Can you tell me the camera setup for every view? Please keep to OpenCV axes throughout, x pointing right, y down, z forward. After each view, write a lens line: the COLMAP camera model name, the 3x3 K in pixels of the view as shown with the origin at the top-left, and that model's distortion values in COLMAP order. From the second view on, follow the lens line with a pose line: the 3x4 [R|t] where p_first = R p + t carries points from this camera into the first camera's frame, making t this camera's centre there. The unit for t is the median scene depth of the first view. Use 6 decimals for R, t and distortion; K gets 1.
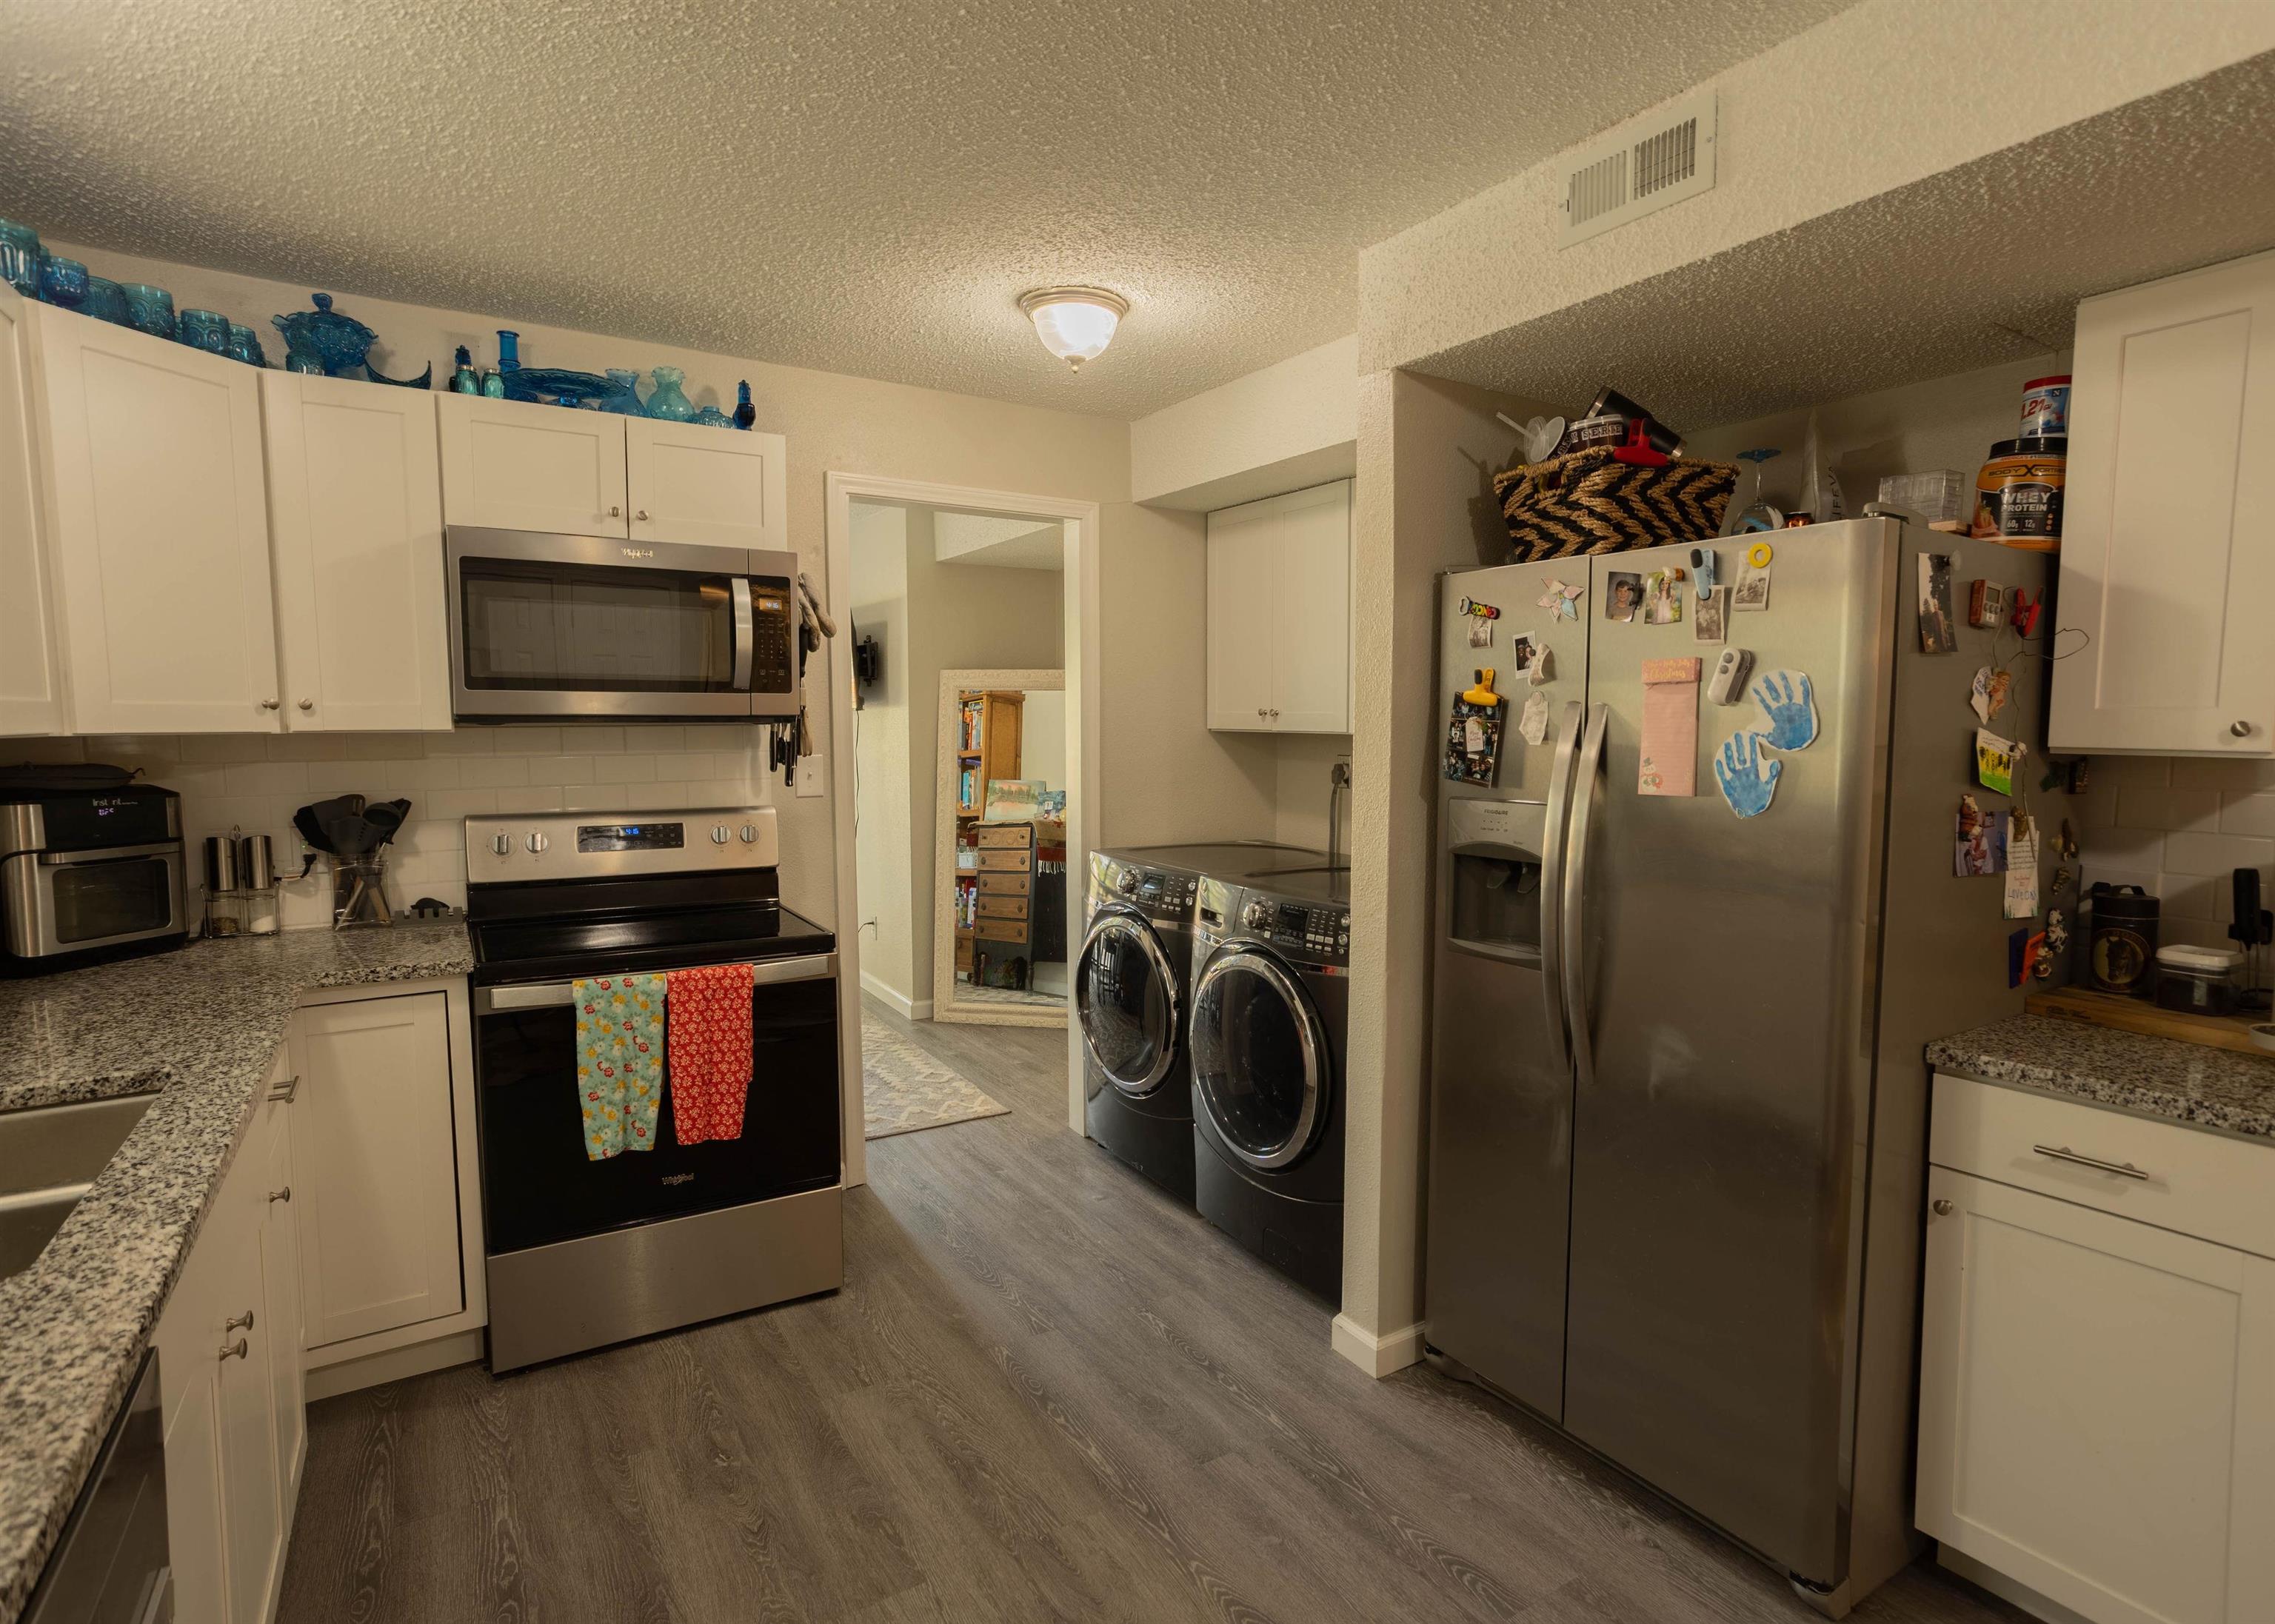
lens RADIAL K [[1154.1, 0, 1117.7], [0, 1154.1, 814.1], [0, 0, 1]] dist [-0.057589, 0.036187]
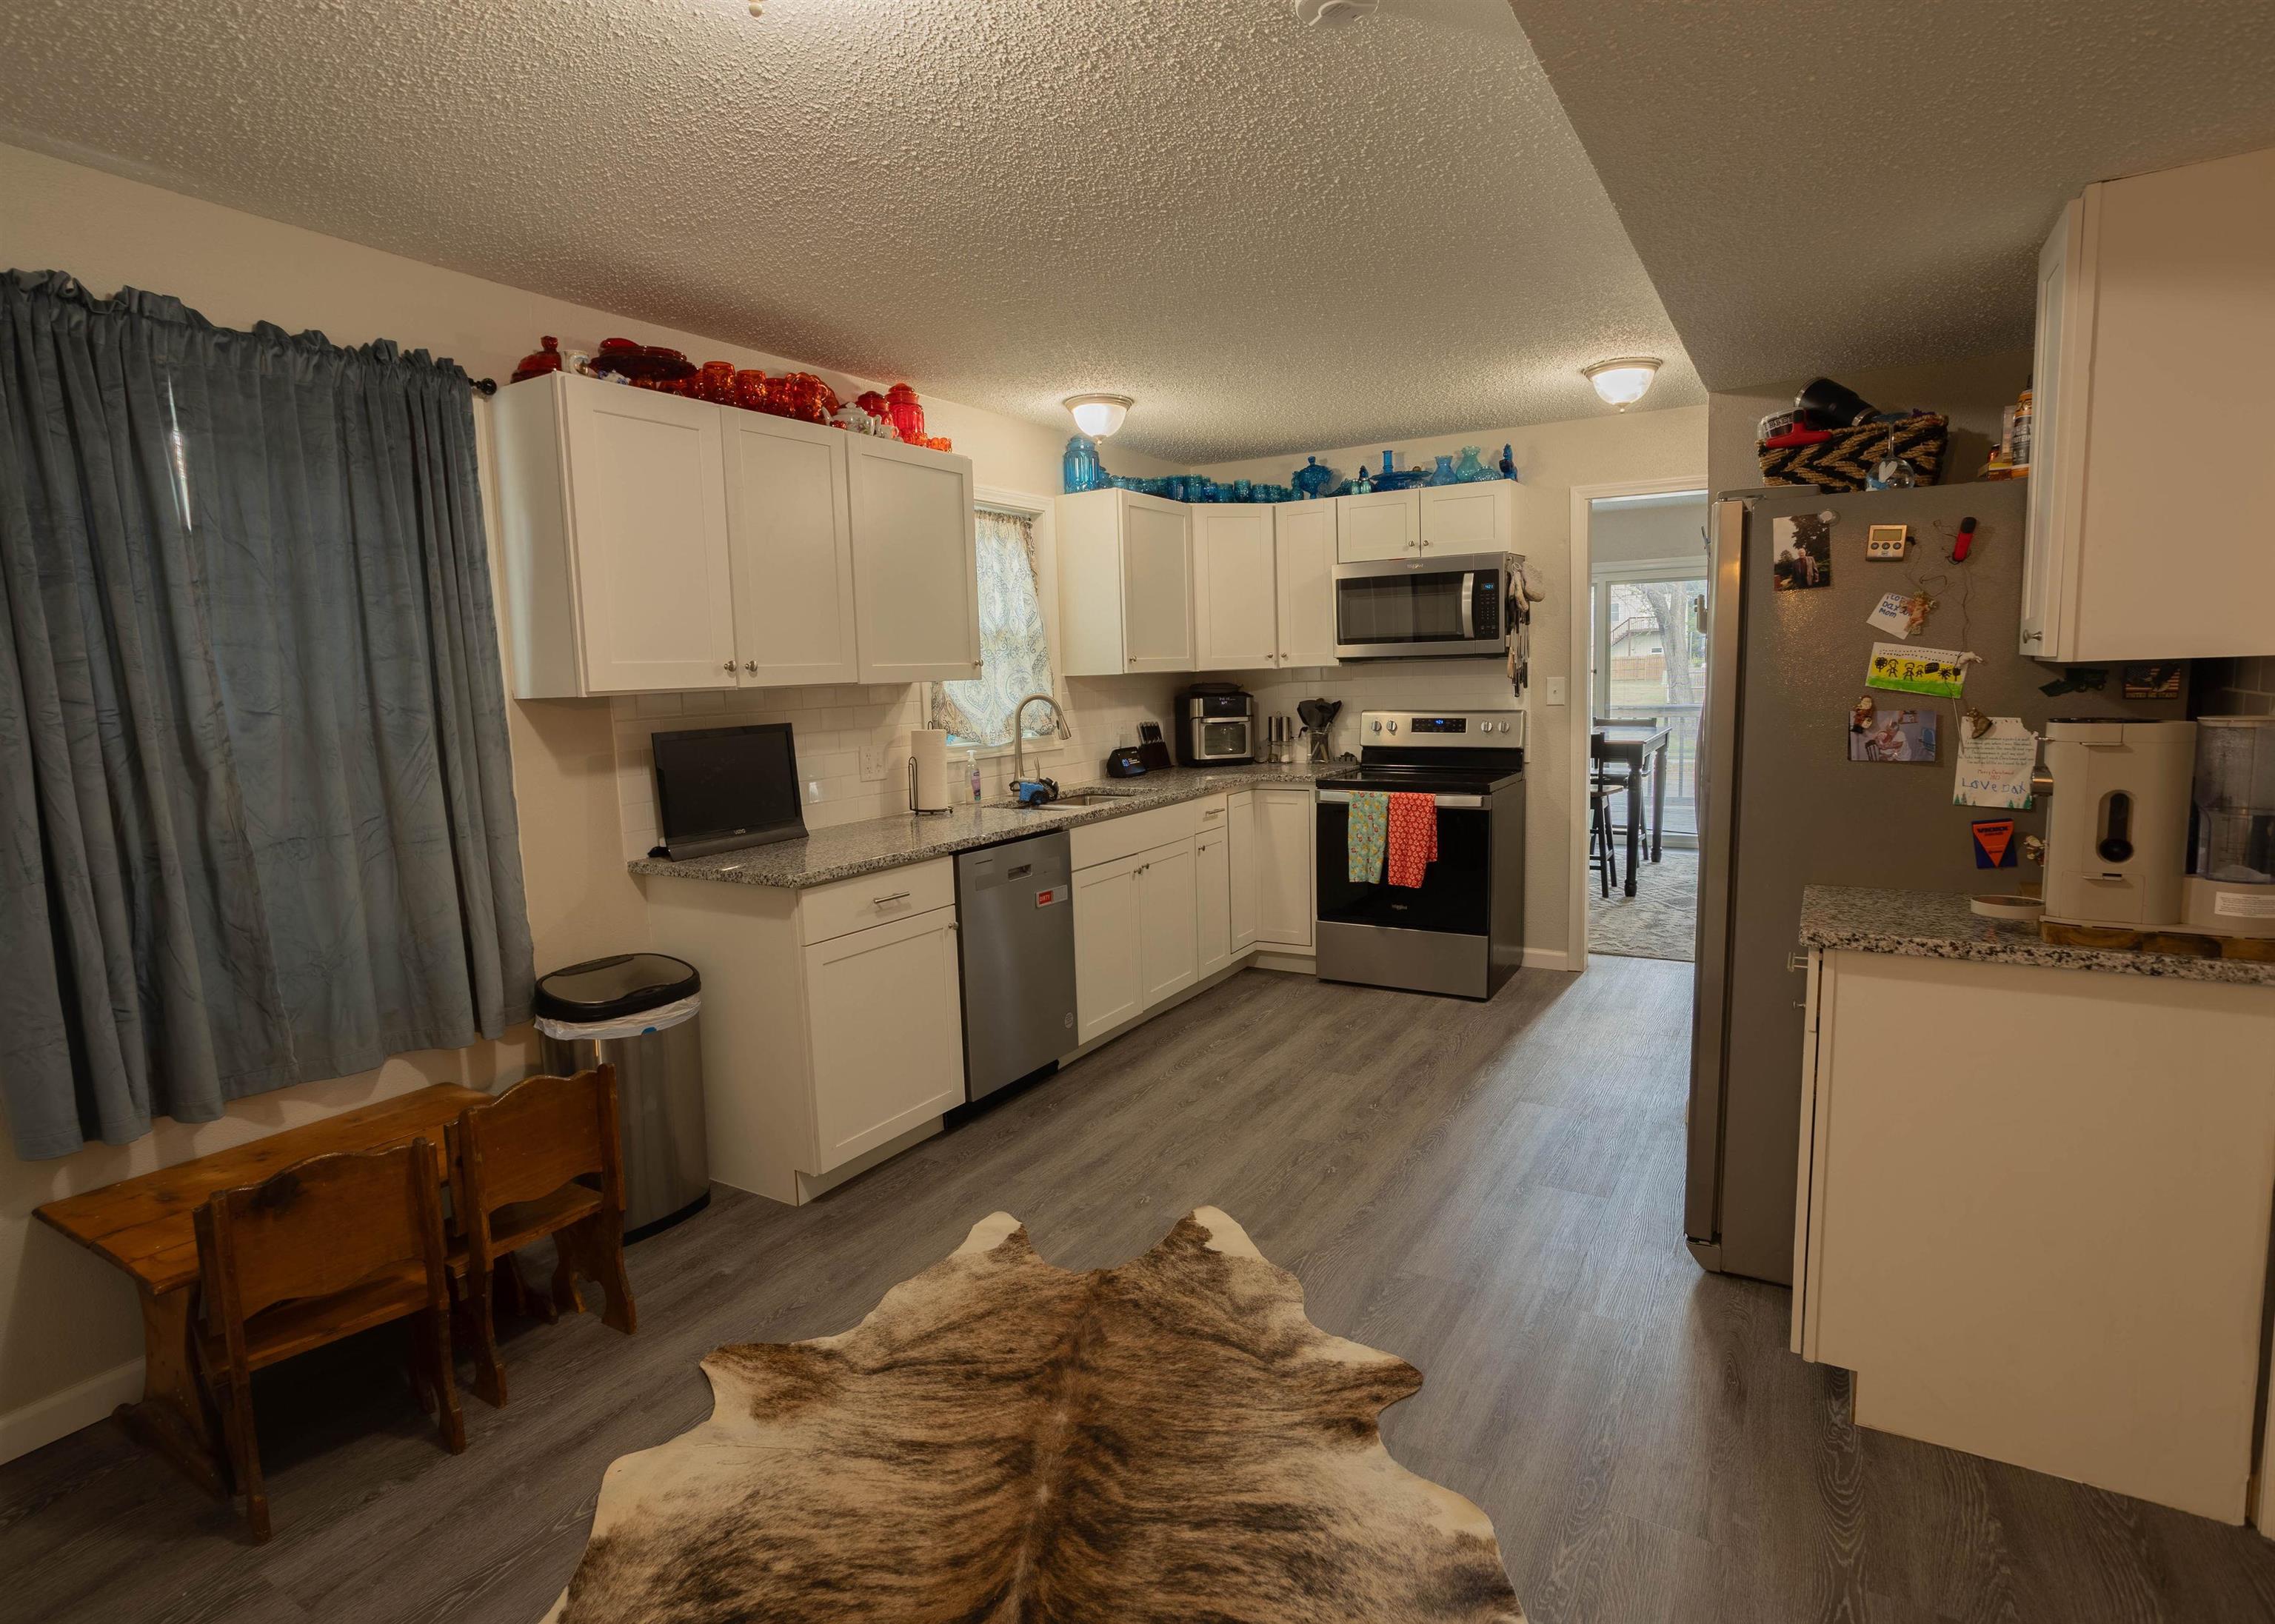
lens RADIAL K [[1154.1, 0, 1117.7], [0, 1154.1, 814.1], [0, 0, 1]] dist [-0.057589, 0.036187]
pose [[0.411489, 0.096889, -0.906250, 1.163573], [-0.042746, 0.995291, 0.086999, 0.027294], [0.910412, 0.002940, 0.413693, -0.204358]]
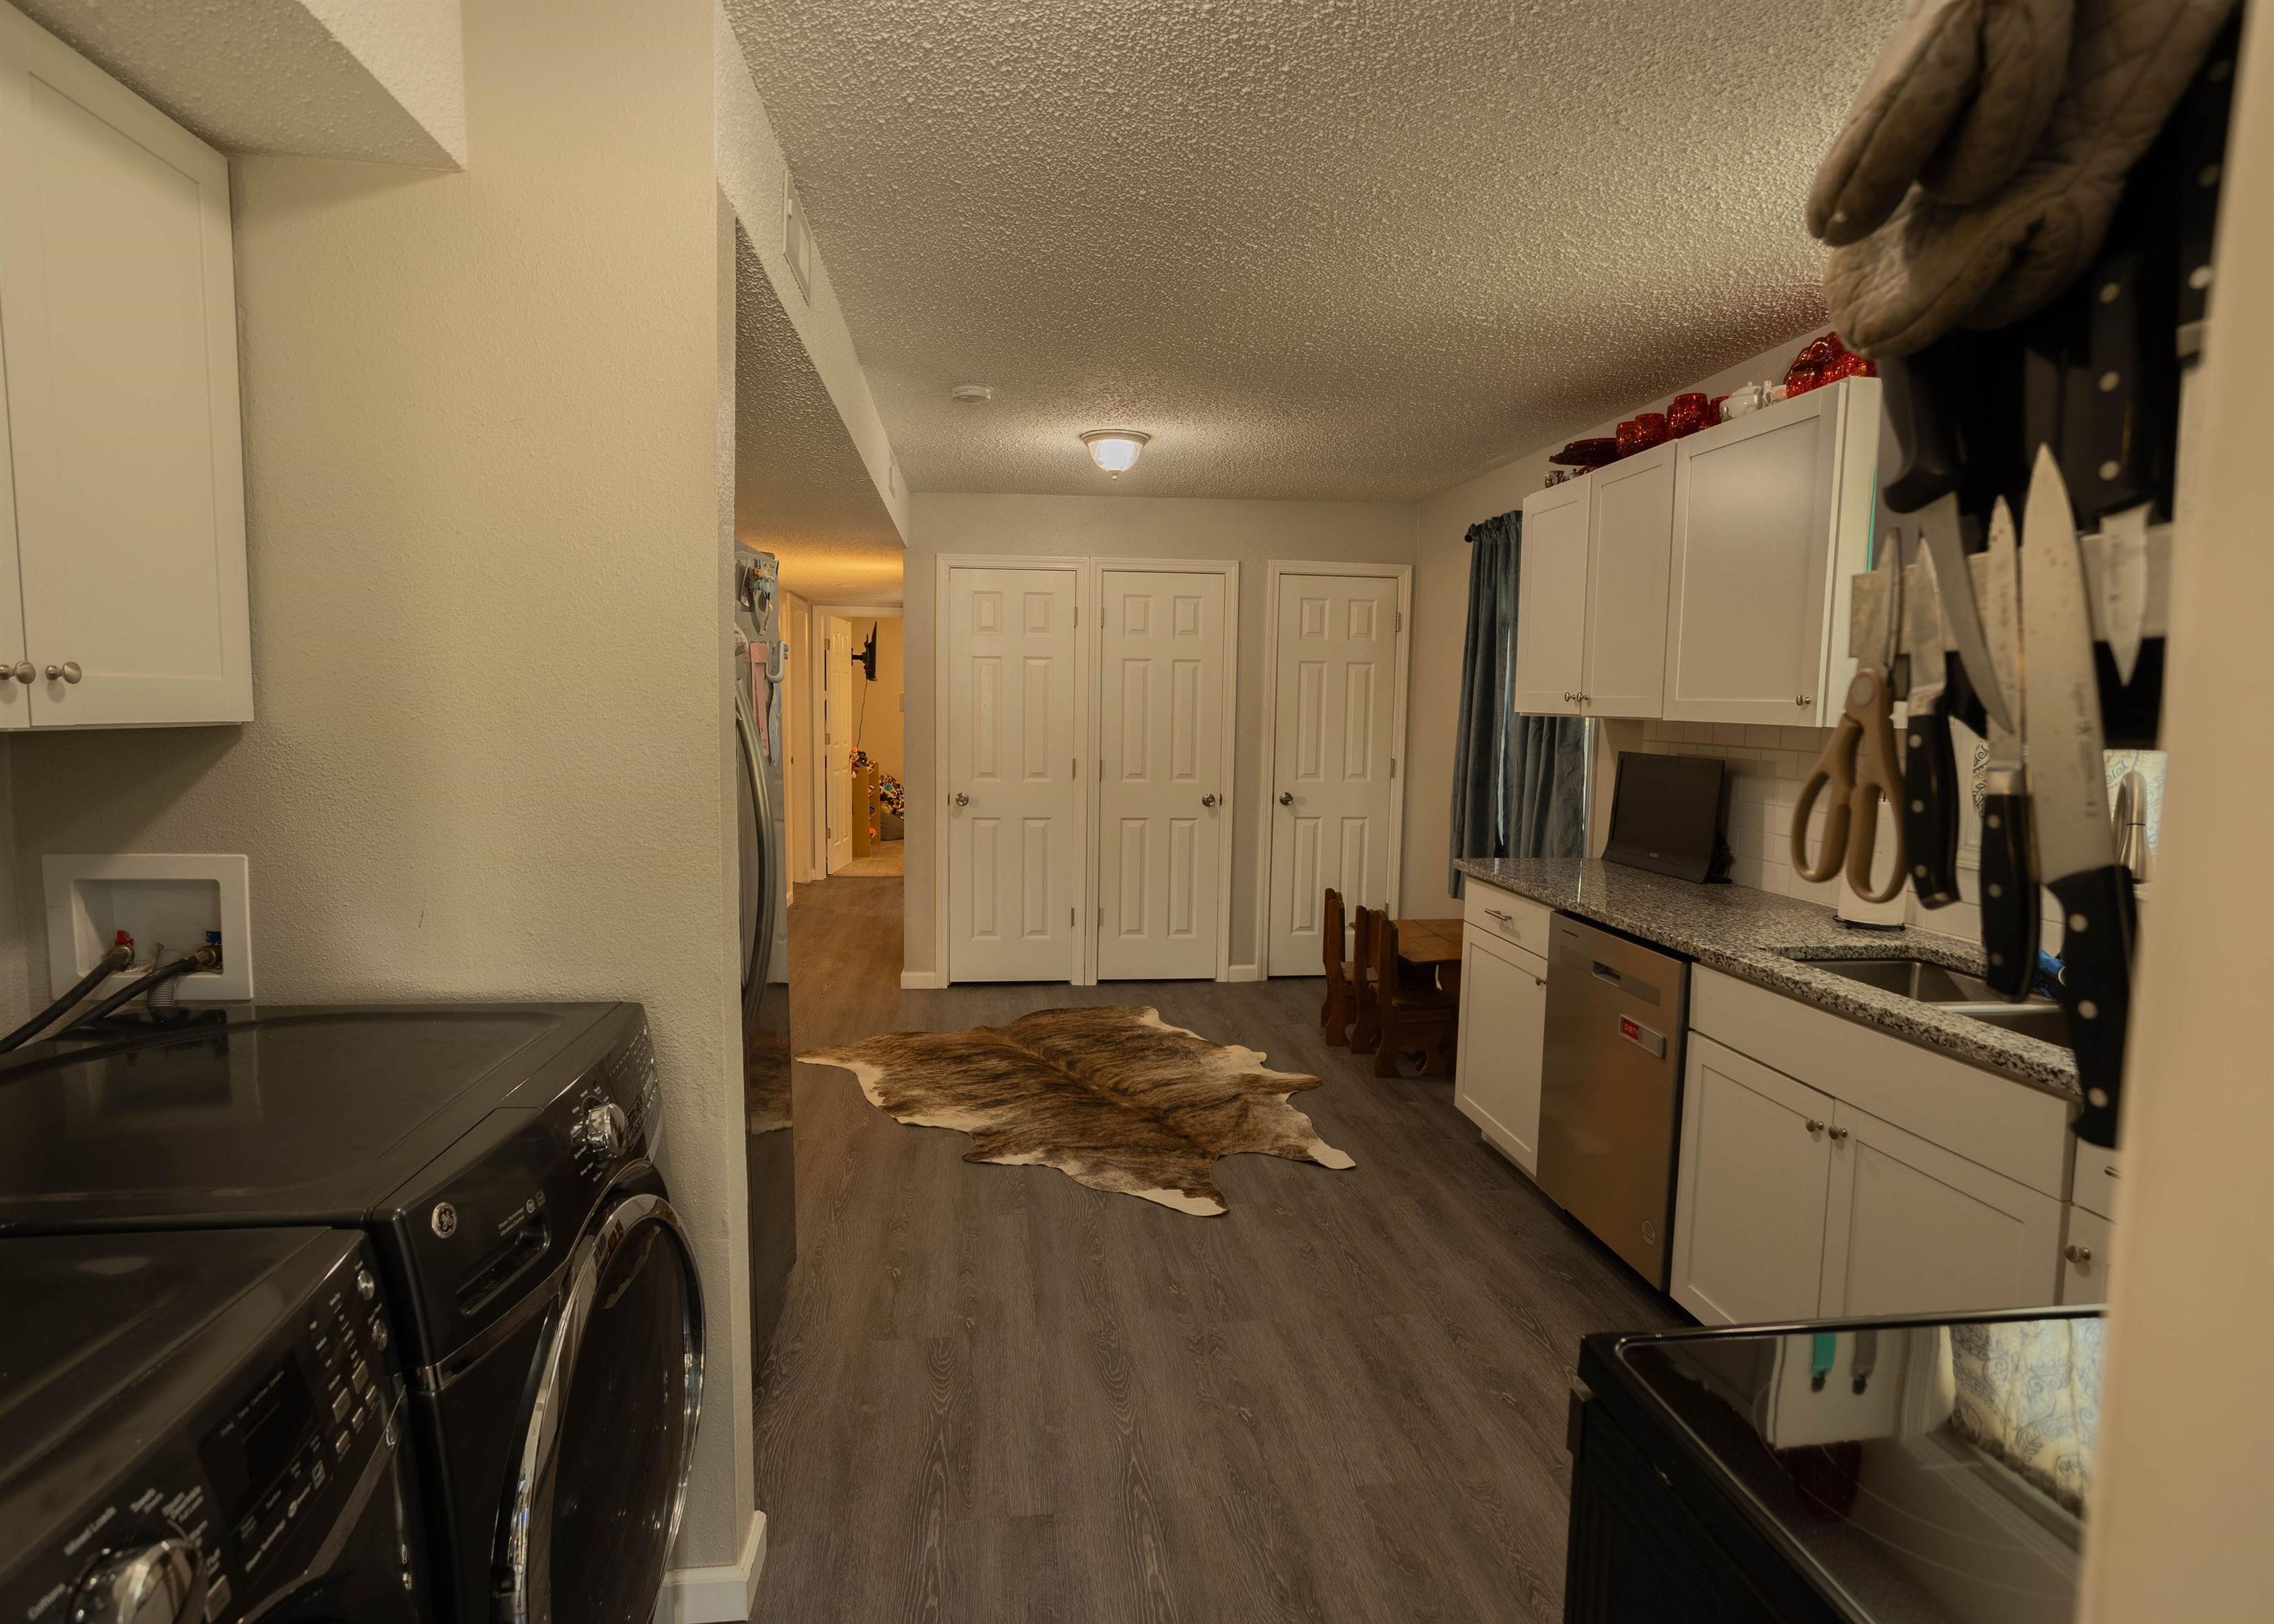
lens RADIAL K [[1153.6, 0, 1117.2], [0, 1153.6, 814.1], [0, 0, 1]] dist [-0.057589, 0.036187]
pose [[-0.892300, -0.060496, 0.447372, -0.316053], [0.022711, 0.983710, 0.178321, -0.131885], [-0.450872, 0.169276, -0.876390, 1.507276]]
